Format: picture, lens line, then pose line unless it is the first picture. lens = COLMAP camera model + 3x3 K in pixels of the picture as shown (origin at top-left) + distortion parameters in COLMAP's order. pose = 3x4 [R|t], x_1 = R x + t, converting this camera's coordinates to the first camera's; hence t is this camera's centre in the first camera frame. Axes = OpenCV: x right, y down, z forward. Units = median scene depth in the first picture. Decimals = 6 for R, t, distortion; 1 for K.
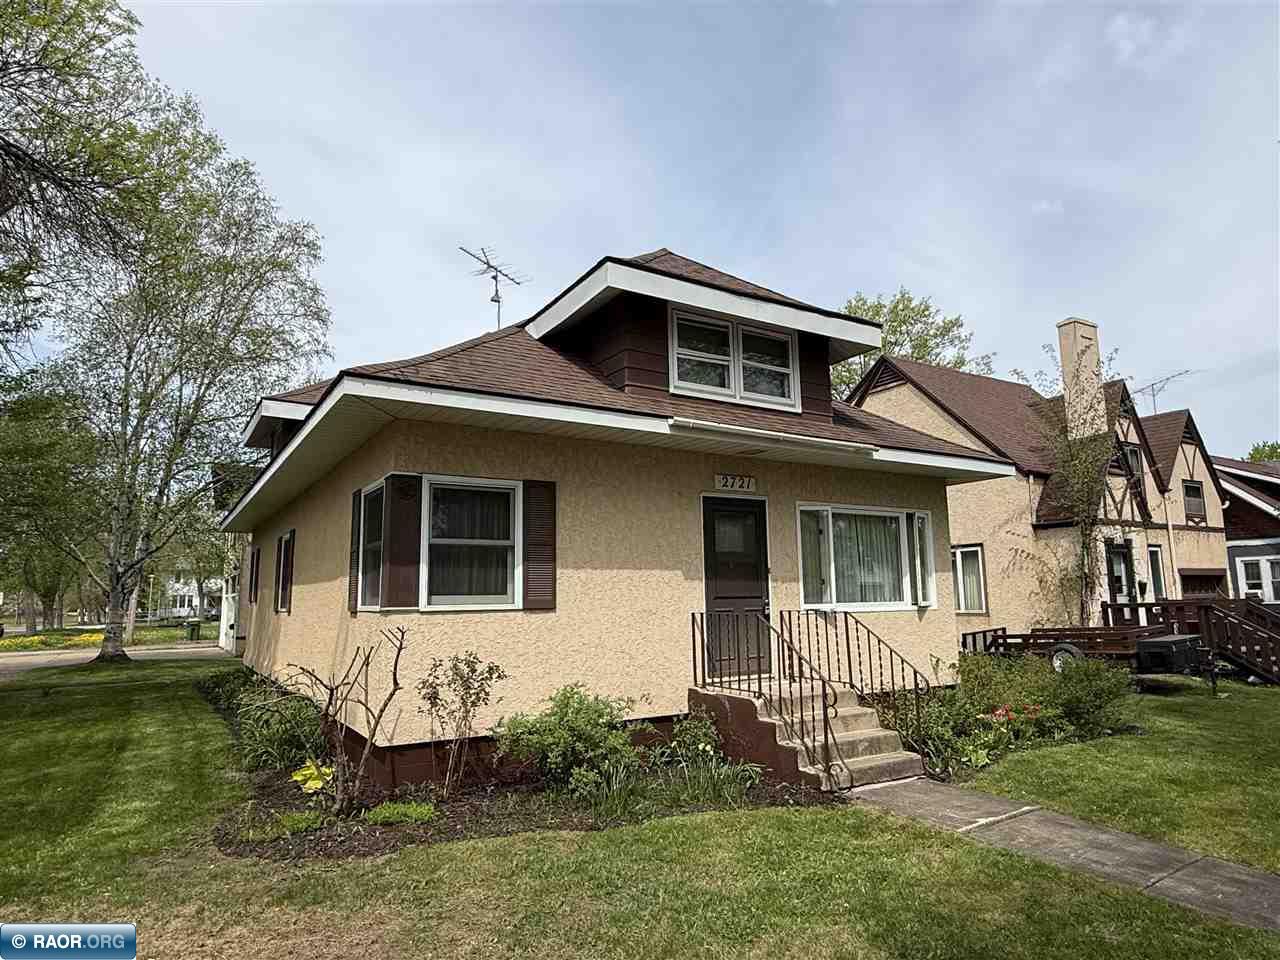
lens RADIAL K [[758.0, 0, 646.5], [0, 758.0, 481.5], [0, 0, 1]] dist [-0.000650, -0.000931]
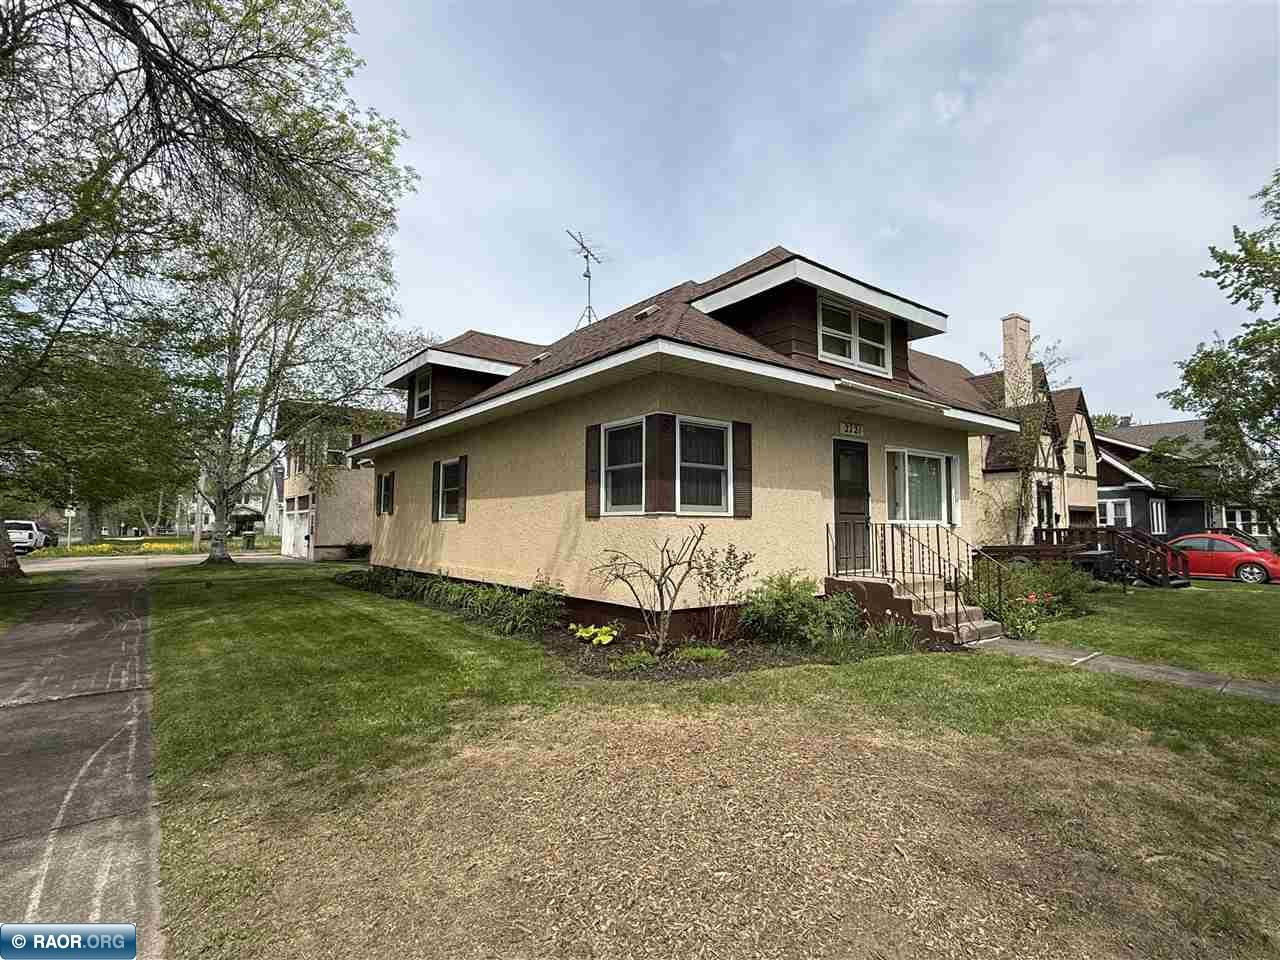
lens RADIAL K [[625.4, 0, 640.0], [0, 625.4, 480.0], [0, 0, 1]] dist [0.000699, 0.000110]
pose [[0.995149, 0.026504, 0.094740, -0.362050], [-0.033915, 0.996415, 0.077498, 0.018050], [-0.092346, -0.080335, 0.992481, -0.079446]]
